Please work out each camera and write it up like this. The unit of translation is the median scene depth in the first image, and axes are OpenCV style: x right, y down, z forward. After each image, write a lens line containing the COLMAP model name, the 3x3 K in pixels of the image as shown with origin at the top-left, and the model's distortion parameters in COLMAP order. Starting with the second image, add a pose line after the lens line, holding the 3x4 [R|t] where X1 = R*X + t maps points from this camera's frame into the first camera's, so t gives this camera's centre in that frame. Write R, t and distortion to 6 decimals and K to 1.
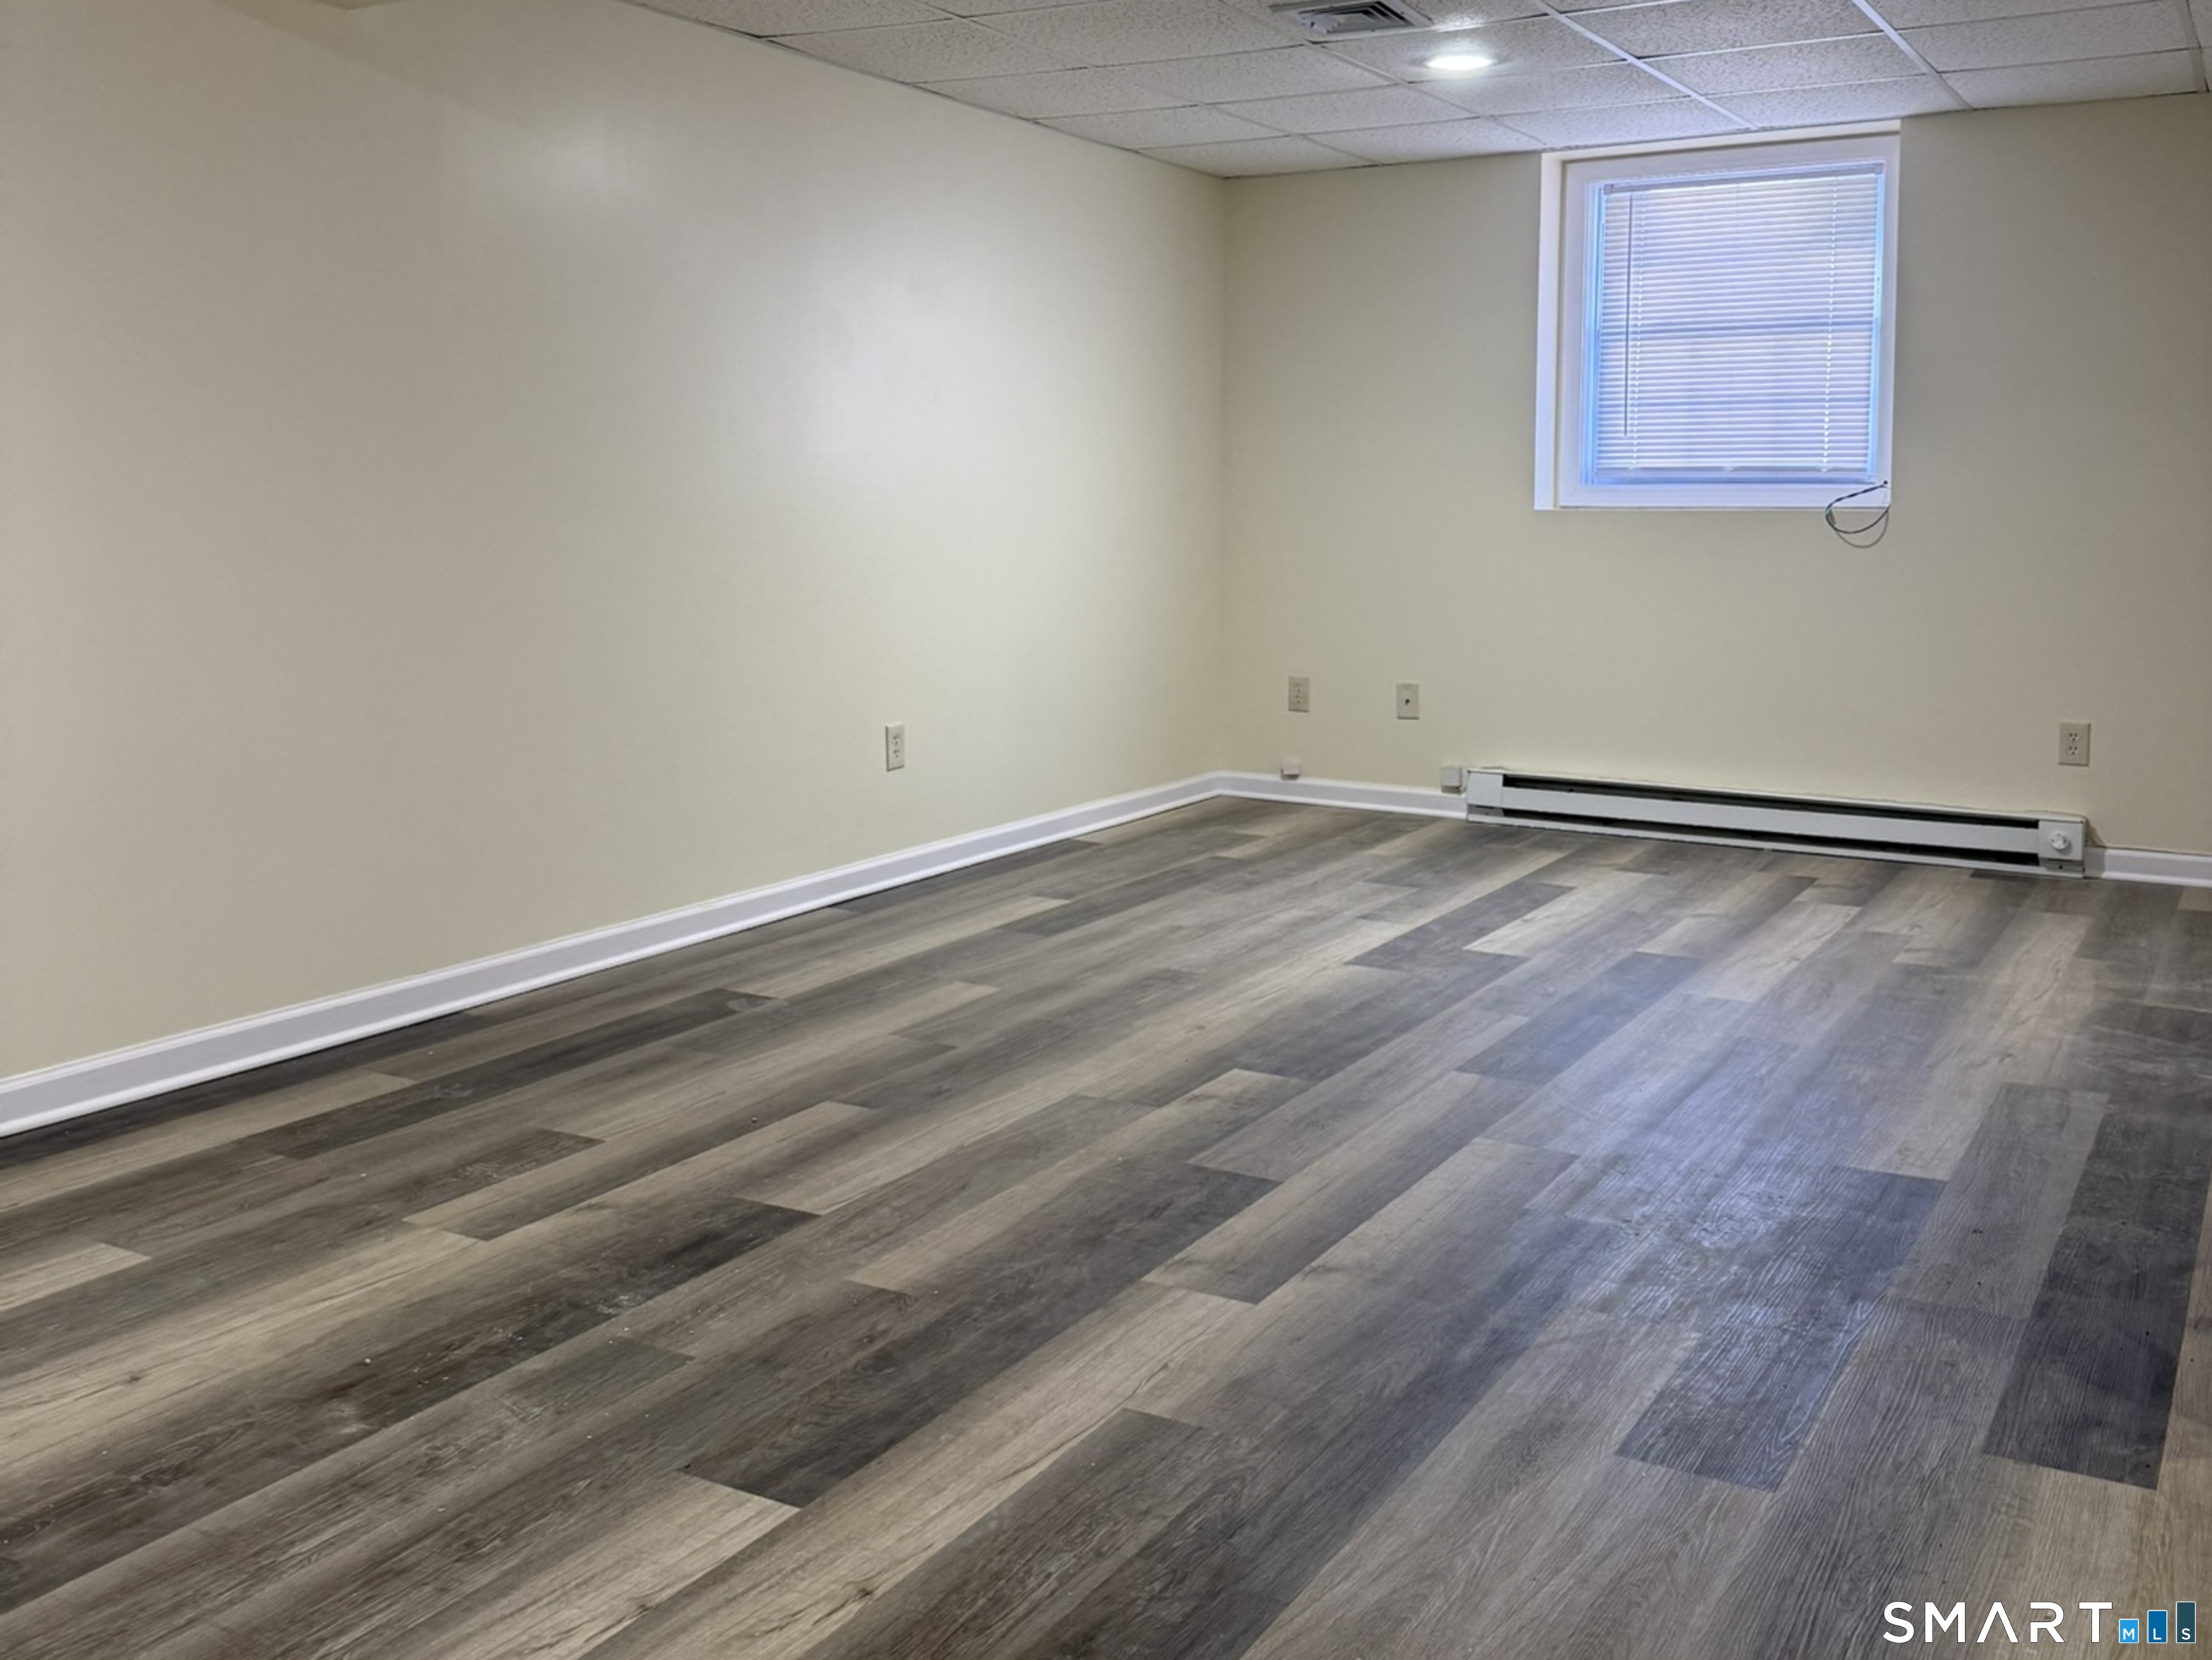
lens RADIAL K [[2060.3, 0, 1124.2], [0, 2060.3, 736.0], [0, 0, 1]] dist [0.076148, -0.136976]
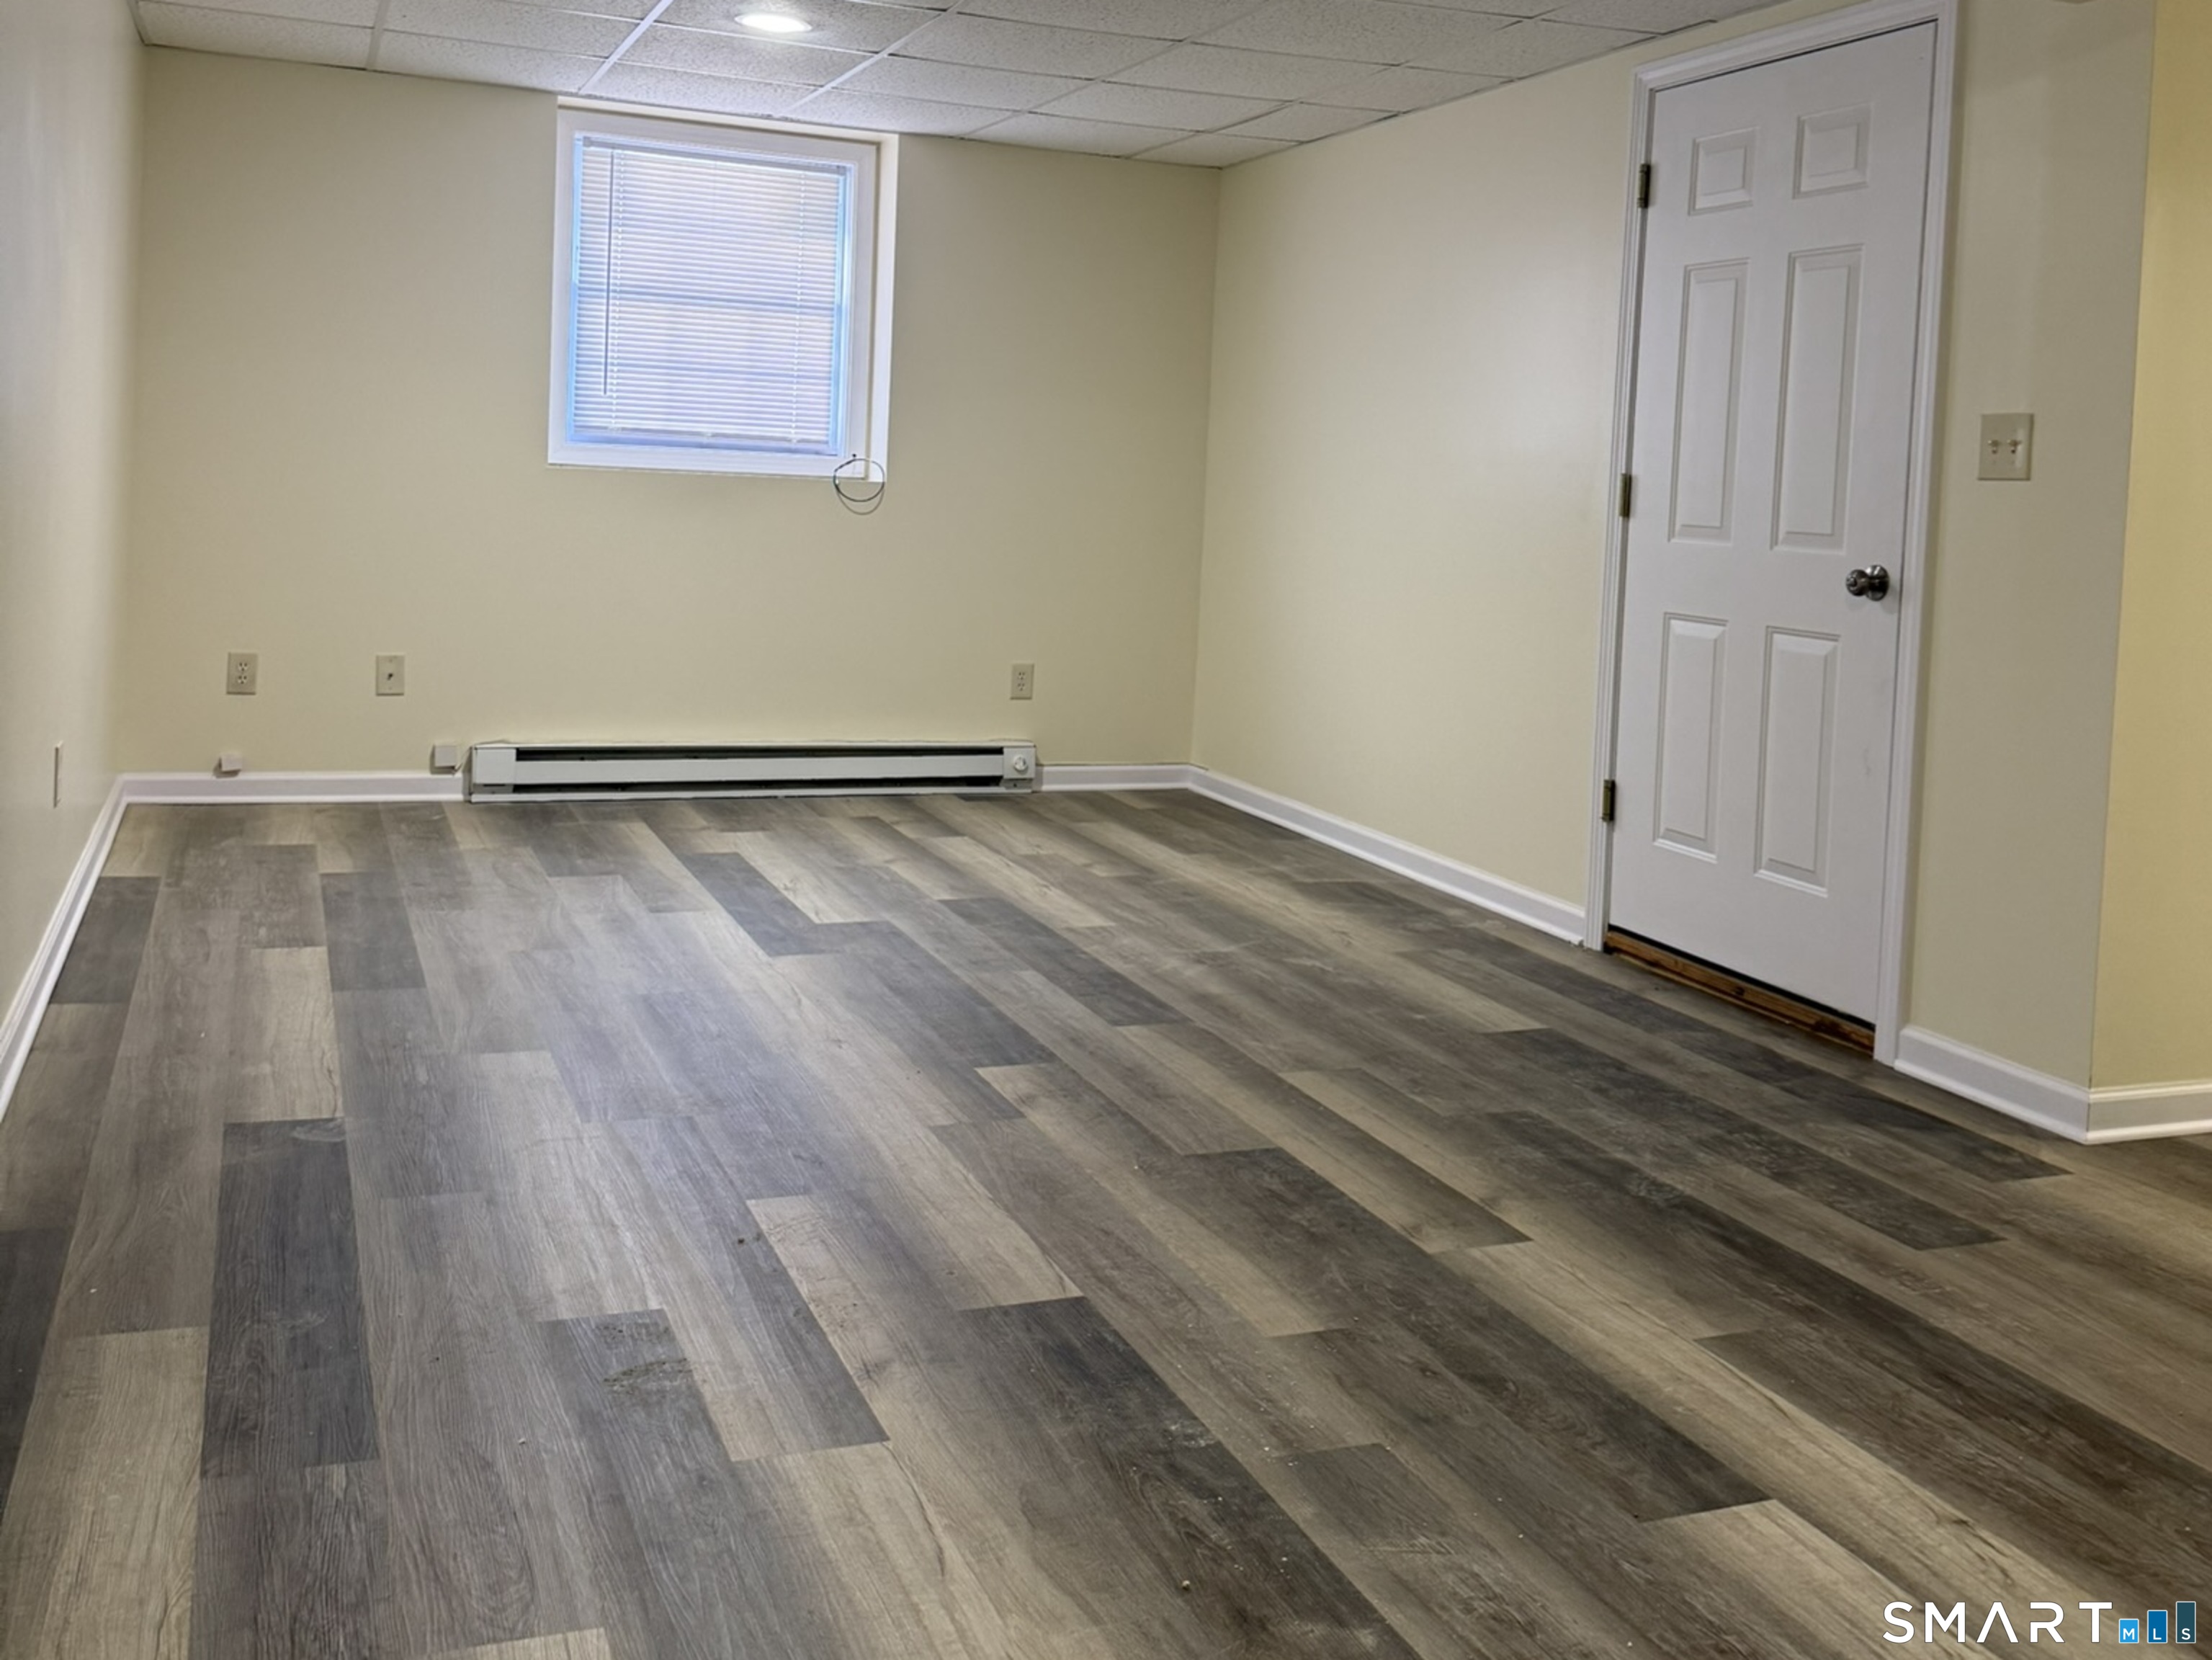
lens RADIAL K [[2025.3, 0, 1103.3], [0, 2025.3, 703.5], [0, 0, 1]] dist [0.070474, -0.090369]
pose [[0.615748, -0.061094, 0.785571, -0.924550], [0.042177, 0.998116, 0.044564, -0.072405], [-0.786813, 0.005693, 0.617165, 0.500282]]
